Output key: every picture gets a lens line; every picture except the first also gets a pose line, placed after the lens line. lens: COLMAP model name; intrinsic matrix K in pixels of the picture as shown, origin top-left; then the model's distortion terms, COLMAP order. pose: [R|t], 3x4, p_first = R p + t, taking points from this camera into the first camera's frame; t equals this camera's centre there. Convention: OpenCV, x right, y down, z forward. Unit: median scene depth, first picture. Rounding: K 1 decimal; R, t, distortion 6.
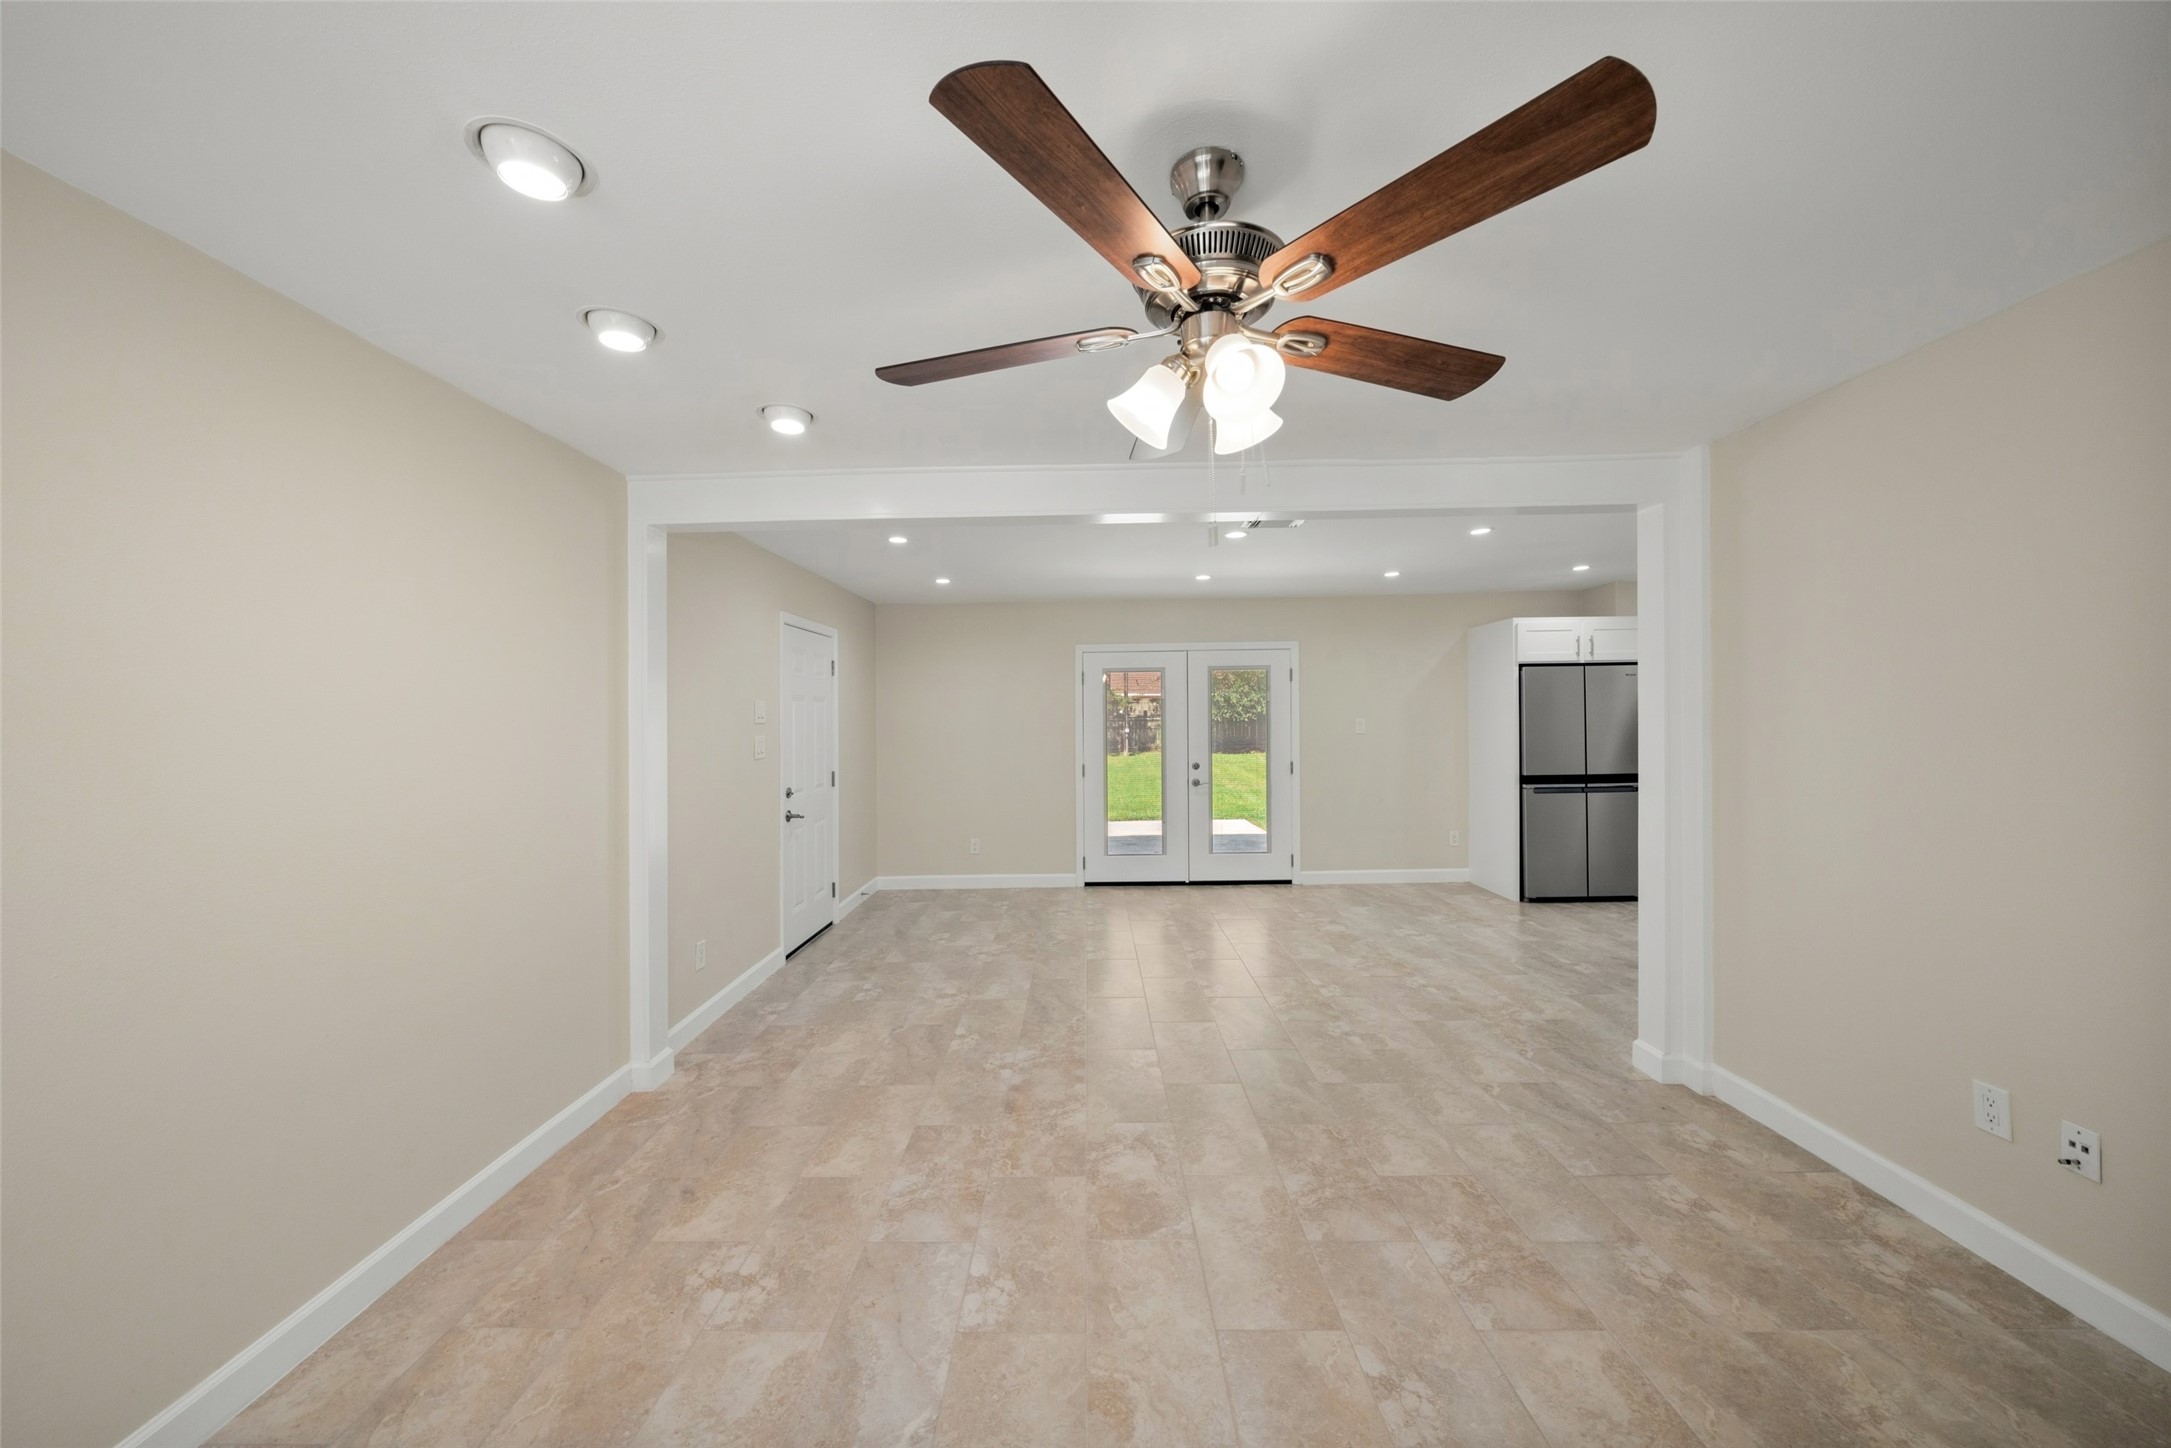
lens RADIAL K [[749.5, 0, 1077.4], [0, 749.5, 716.9], [0, 0, 1]] dist [-0.008438, -0.000032]
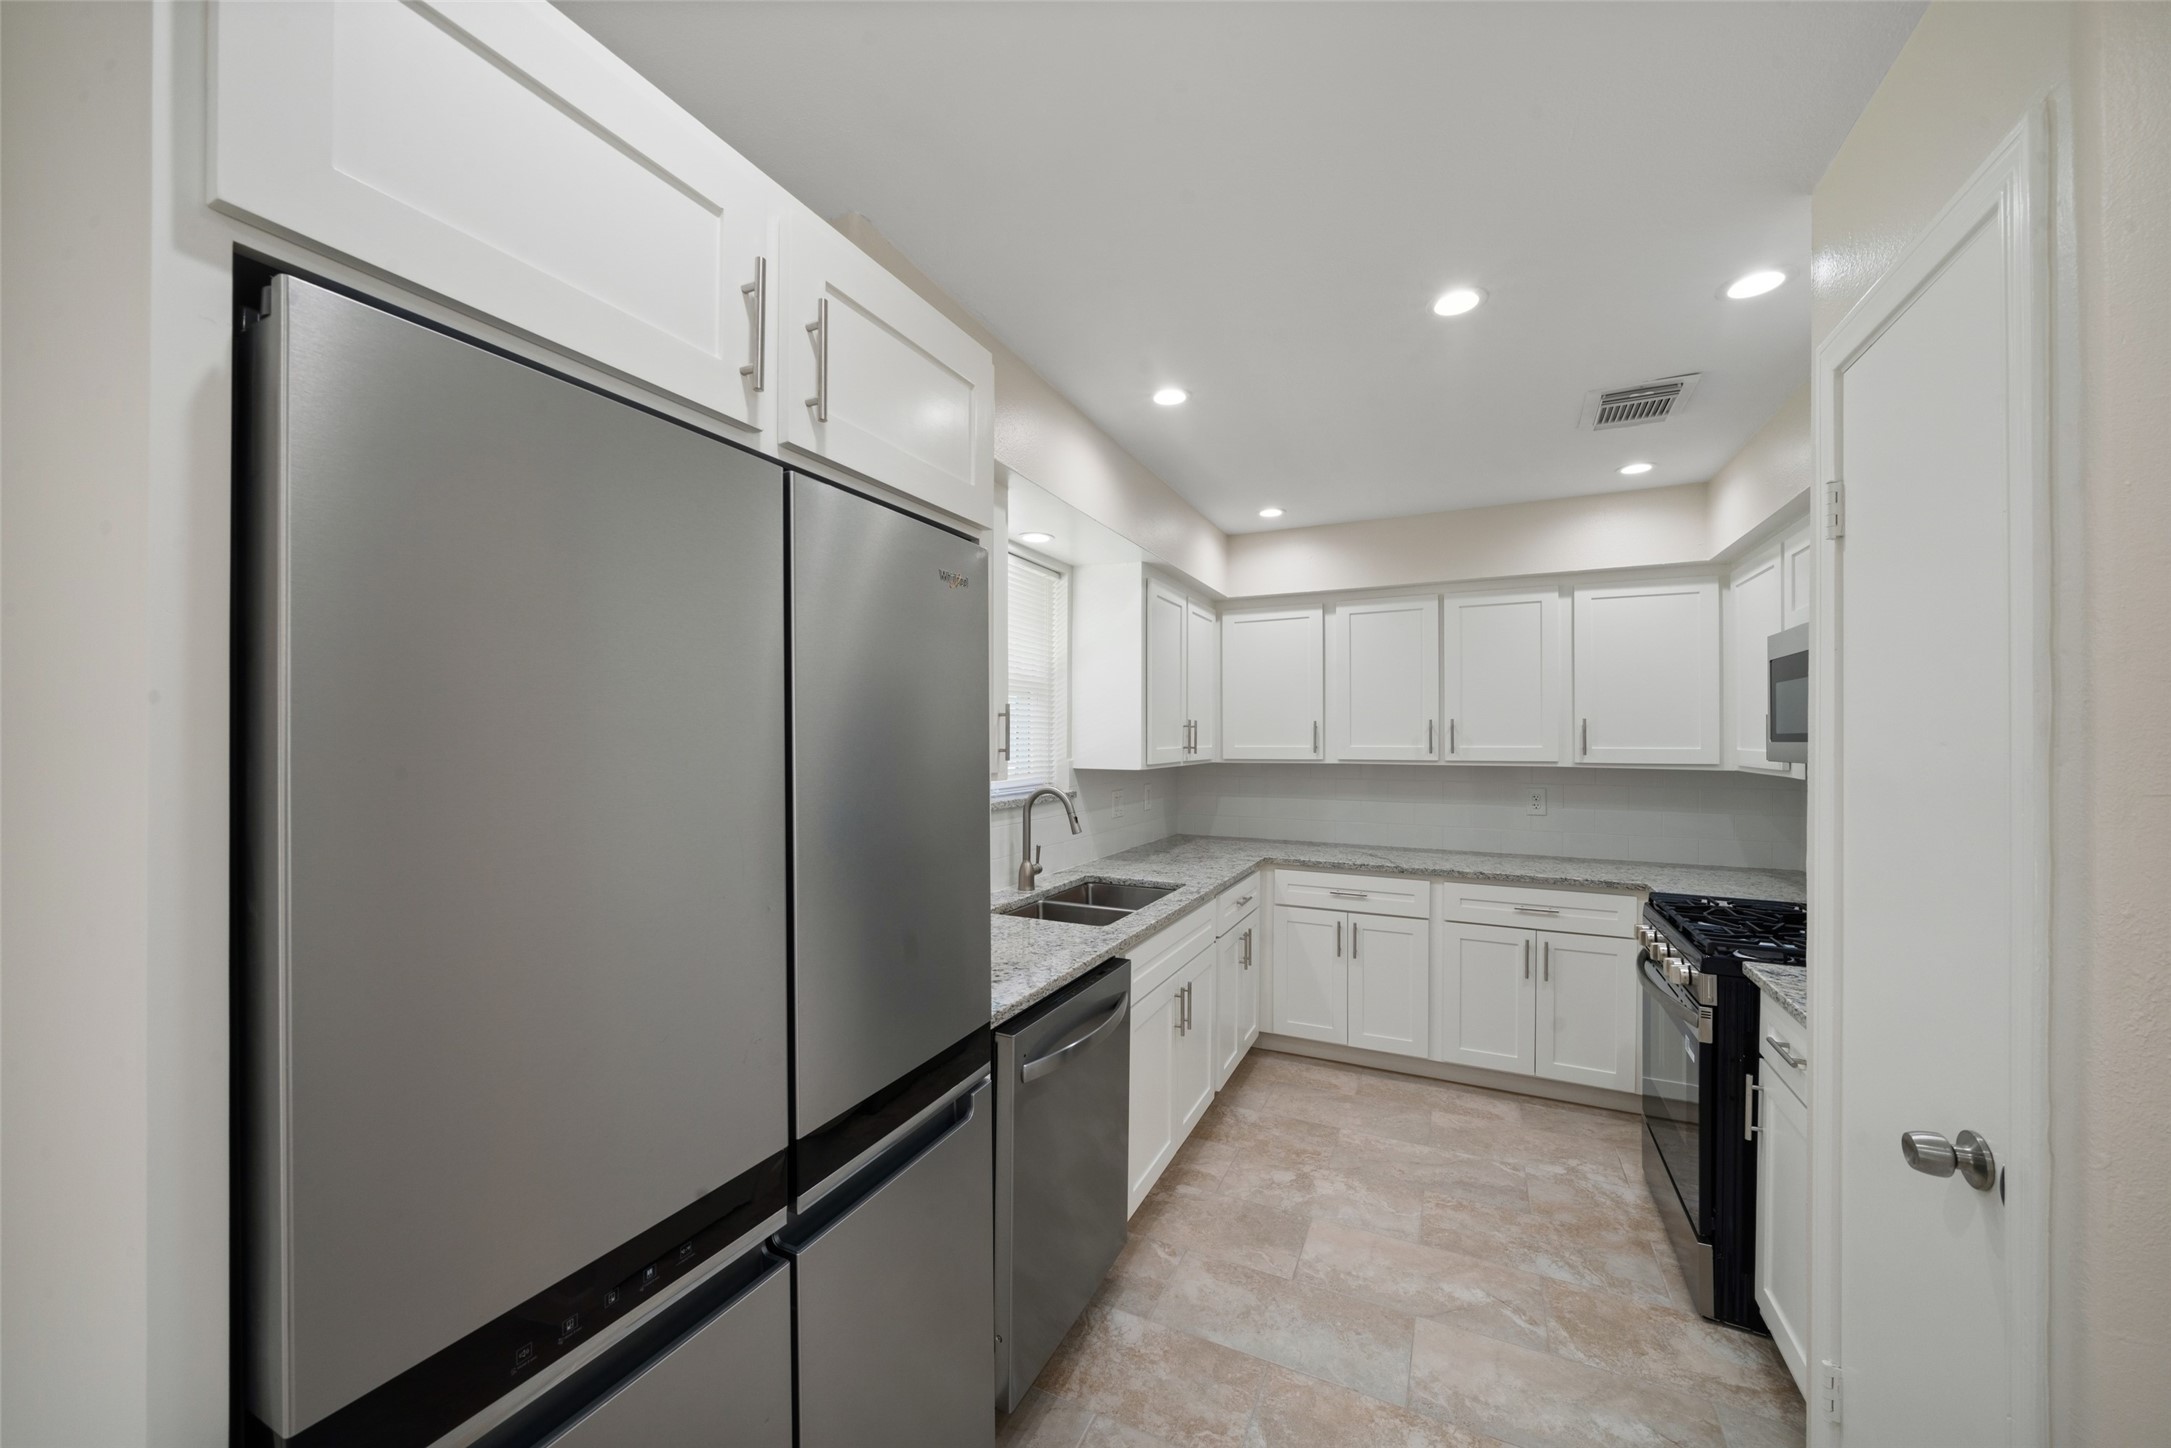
lens RADIAL K [[792.1, 0, 1084.2], [0, 792.1, 740.0], [0, 0, 1]] dist [-0.001624, -0.000089]
pose [[0.423497, 0.011433, 0.905825, 0.866800], [-0.004508, 0.999935, -0.010513, -0.013276], [-0.905886, 0.000369, 0.423521, 1.364868]]
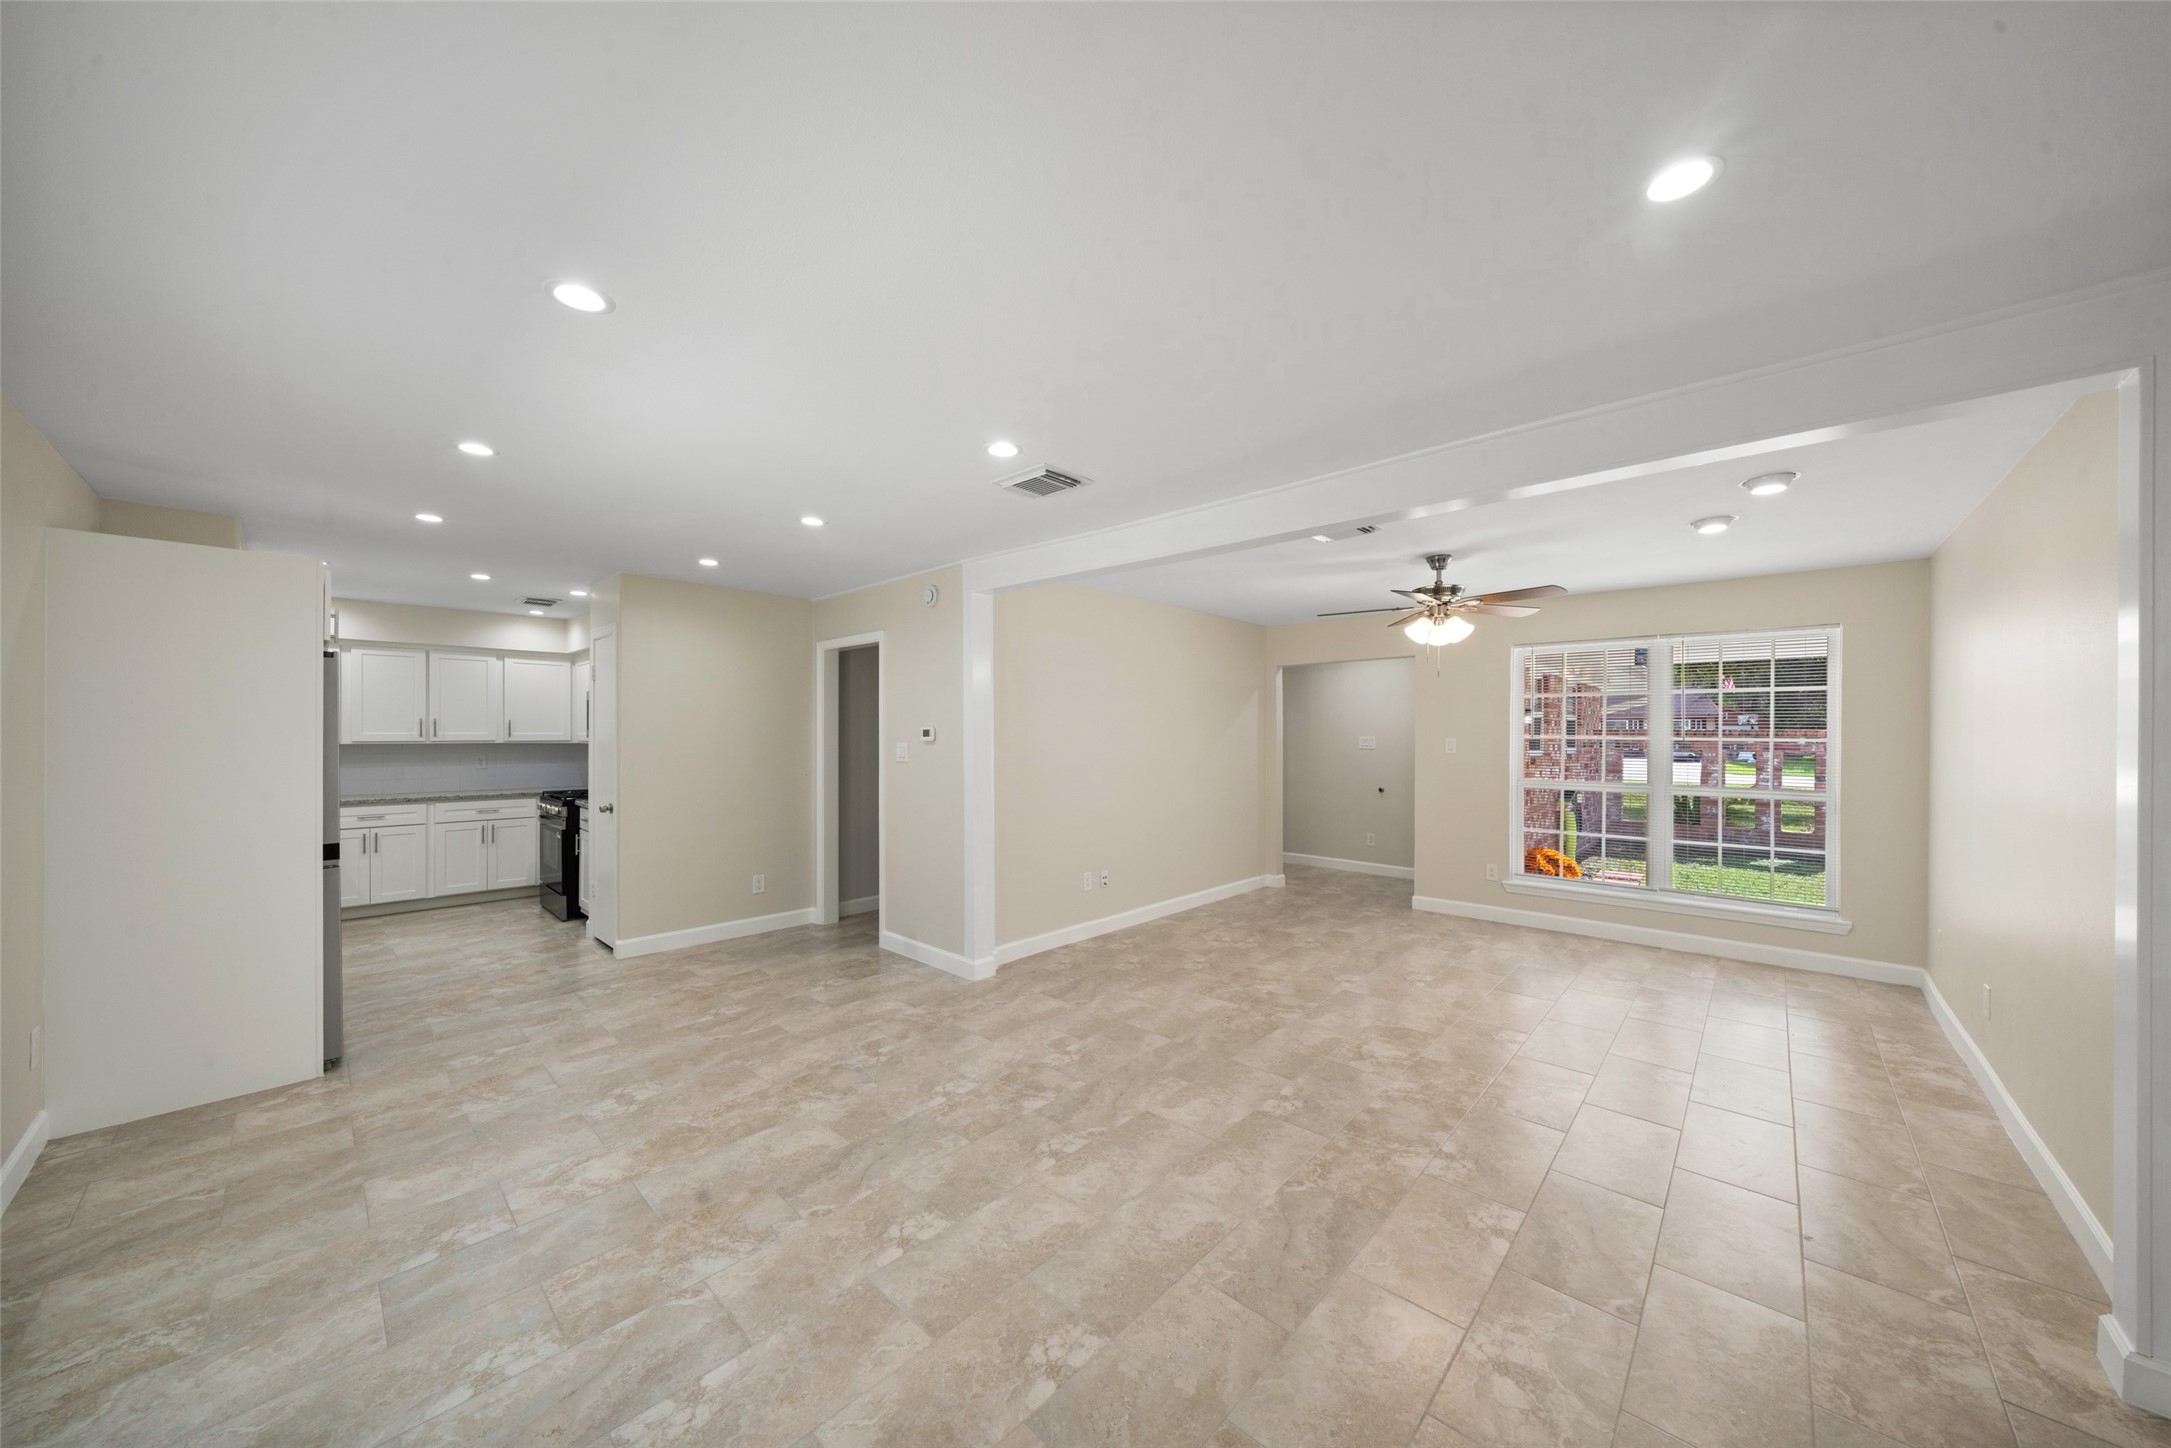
lens RADIAL K [[742.2, 0, 1080.2], [0, 742.2, 729.5], [0, 0, 1]] dist [-0.007677, 0.000022]
pose [[-0.739894, 0.013281, 0.672593, -0.304415], [0.008231, 0.999909, -0.010690, 0.004205], [-0.672673, -0.002374, -0.739936, 1.627289]]
